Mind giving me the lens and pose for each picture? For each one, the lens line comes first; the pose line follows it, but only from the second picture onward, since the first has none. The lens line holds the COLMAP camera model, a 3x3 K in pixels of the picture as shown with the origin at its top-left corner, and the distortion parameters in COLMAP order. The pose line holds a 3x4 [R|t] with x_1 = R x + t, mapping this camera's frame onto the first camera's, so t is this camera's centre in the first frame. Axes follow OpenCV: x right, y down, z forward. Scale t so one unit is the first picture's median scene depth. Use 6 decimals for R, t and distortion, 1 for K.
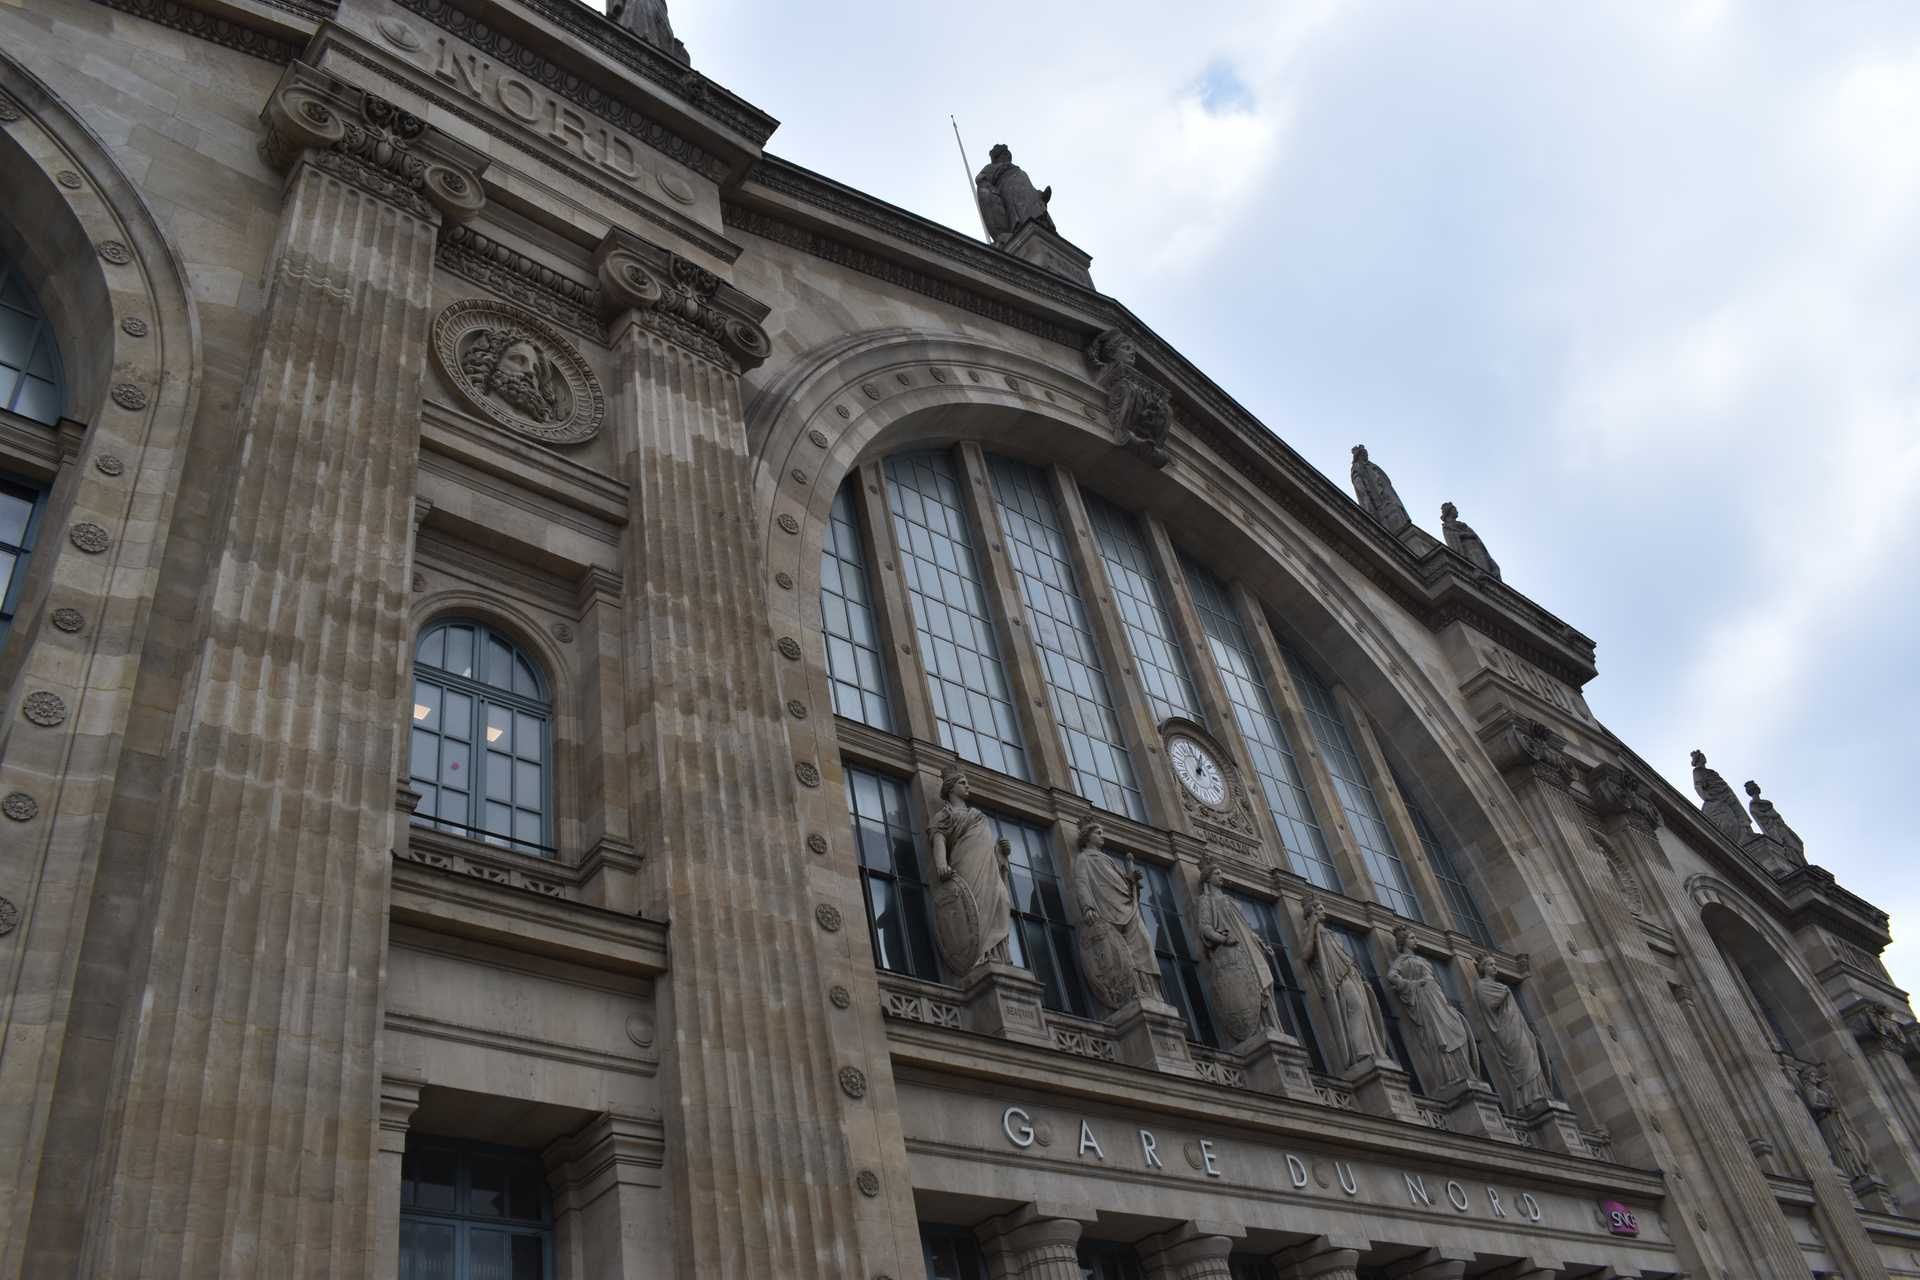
lens RADIAL K [[1502.8, 0, 960.0], [0, 1502.8, 640.0], [0, 0, 1]] dist [-0.098433, 0.019054]
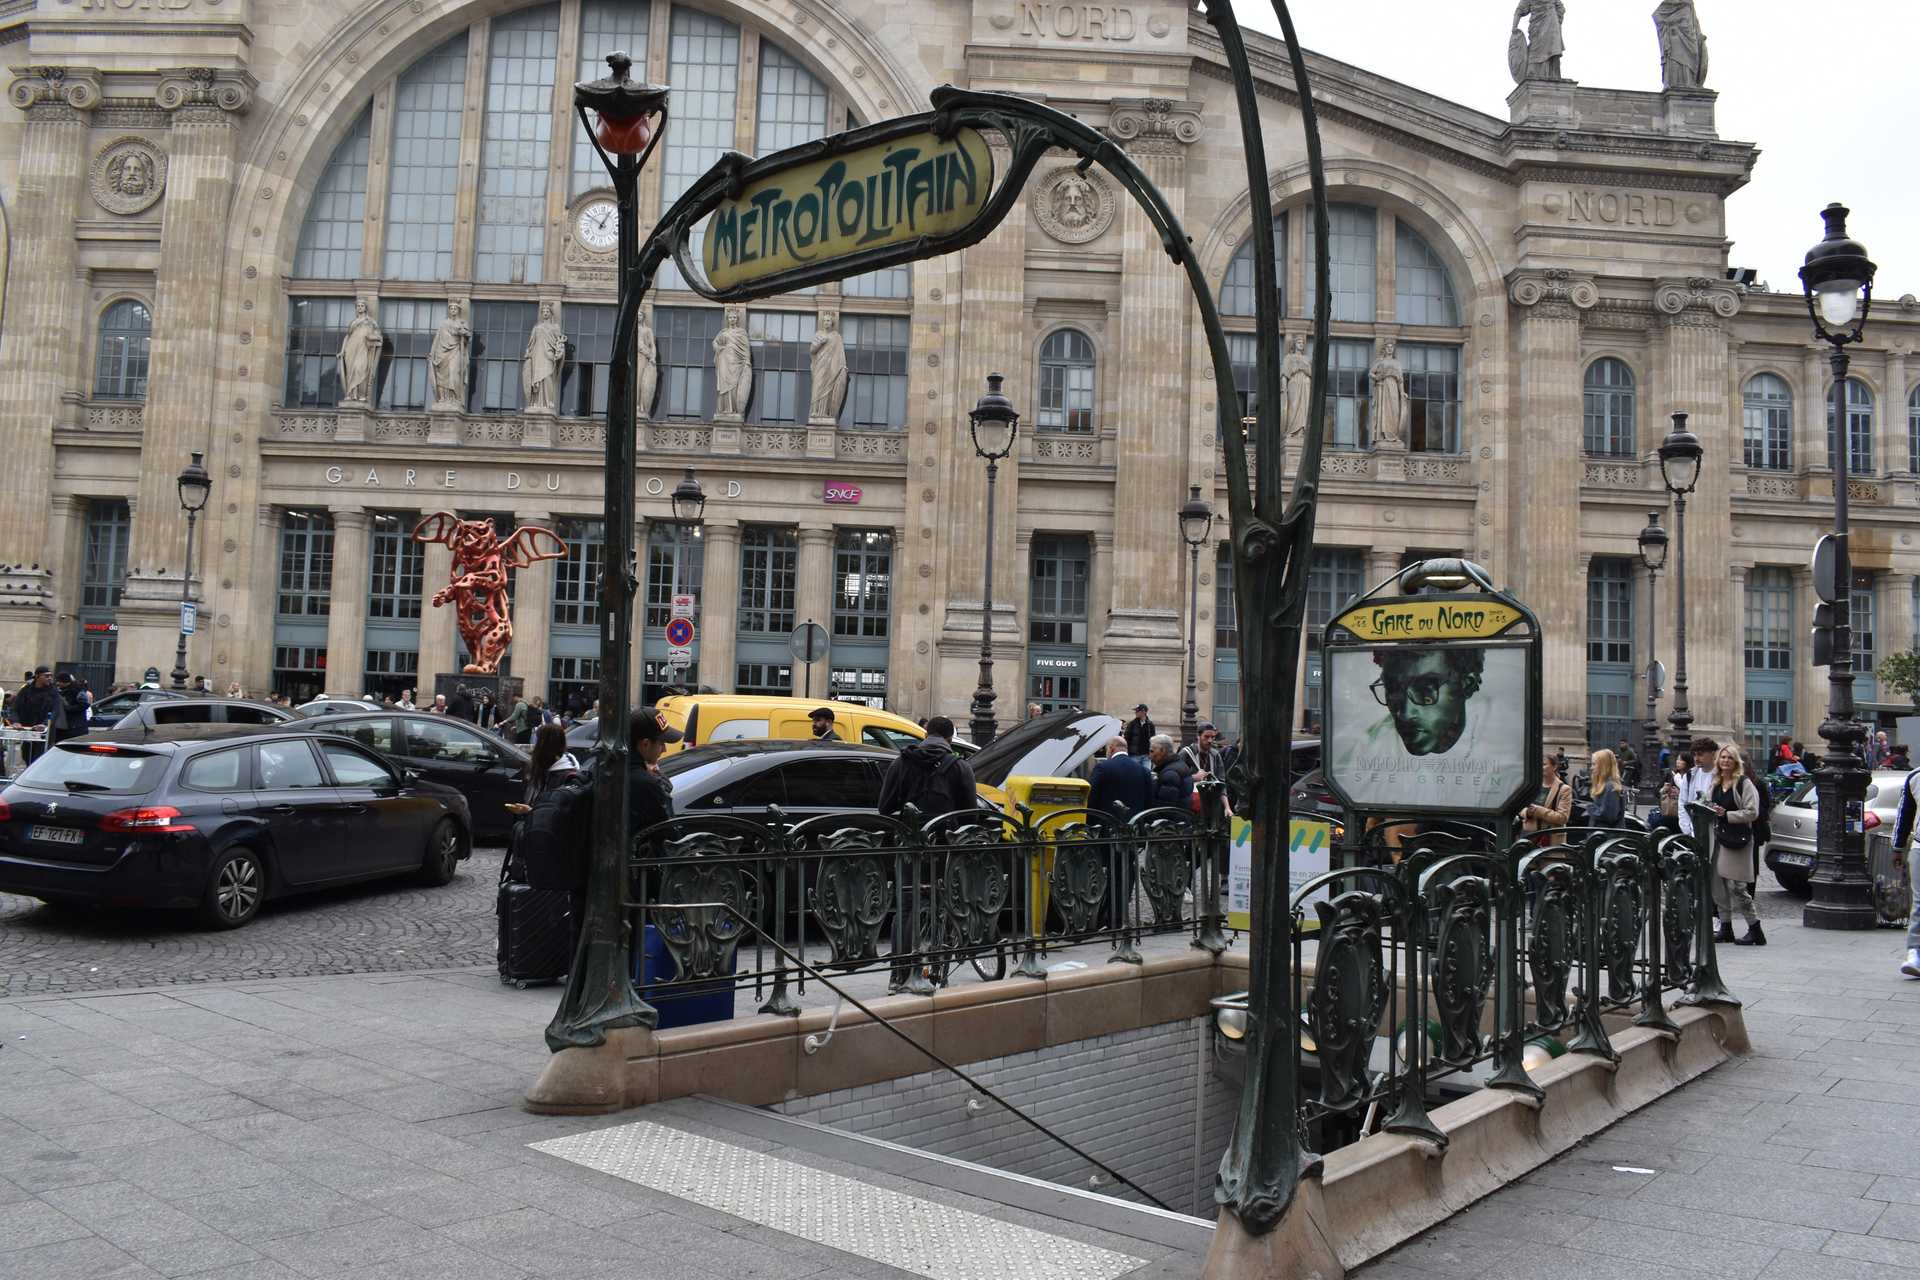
lens RADIAL K [[1554.0, 0, 960.0], [0, 1554.0, 640.0], [0, 0, 1]] dist [-0.089628, 0.009404]
pose [[0.756343, 0.161285, -0.633982, 2.424716], [0.273911, 0.802008, 0.530807, -0.509611], [0.594069, -0.575127, 0.562415, 0.014863]]
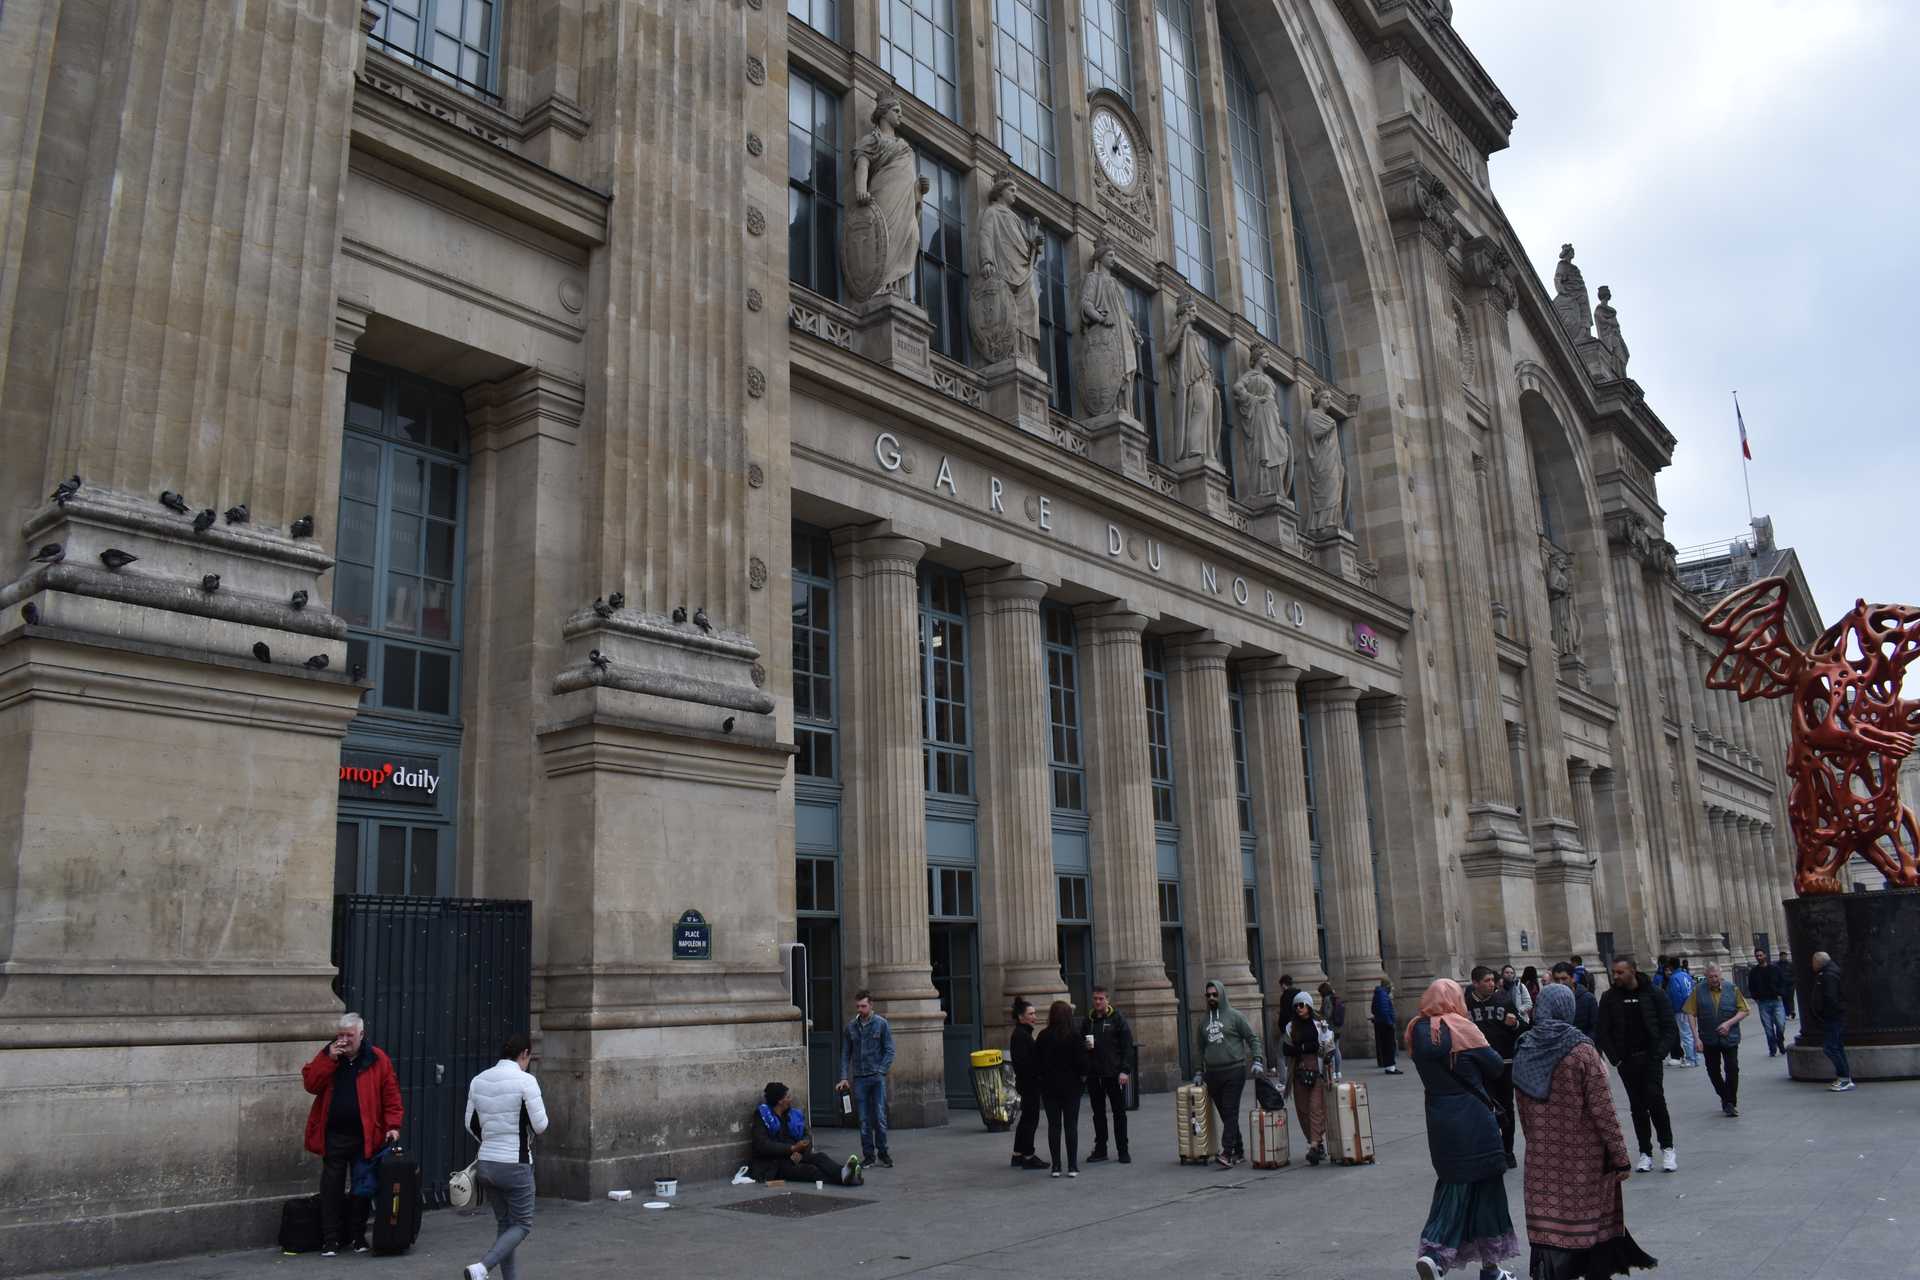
lens RADIAL K [[1502.8, 0, 960.0], [0, 1502.8, 640.0], [0, 0, 1]] dist [-0.098433, 0.019054]
pose [[0.970056, 0.185471, 0.156820, -0.053531], [-0.235017, 0.879755, 0.413278, -0.014133], [-0.061312, -0.437758, 0.897000, -0.039547]]
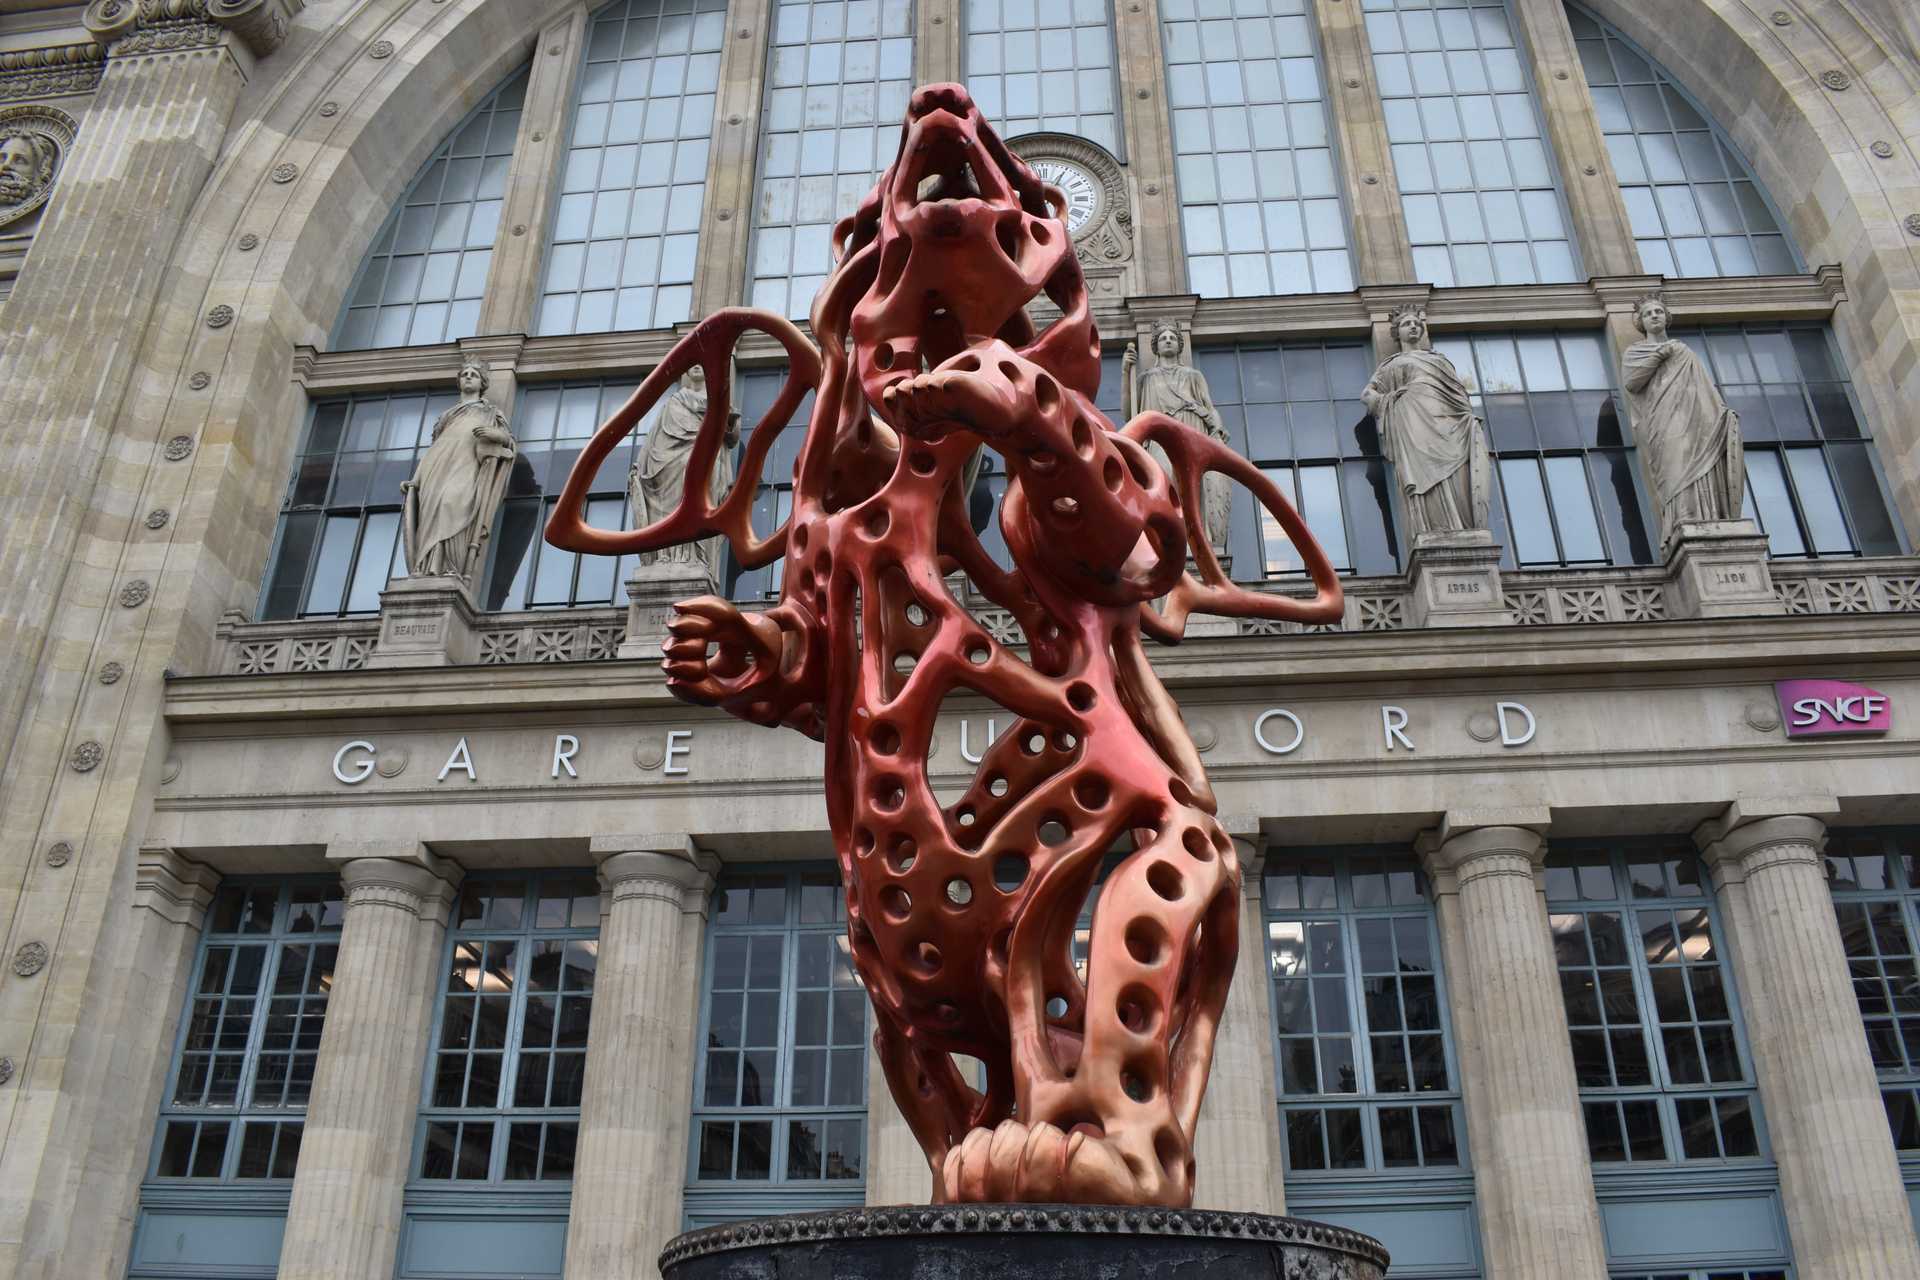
lens RADIAL K [[1554.0, 0, 960.0], [0, 1554.0, 640.0], [0, 0, 1]] dist [-0.089628, 0.009404]
pose [[0.689873, -0.185591, -0.699737, 0.909946], [0.361647, 0.925680, 0.111030, 0.278205], [0.627126, -0.329654, 0.705720, 0.580982]]
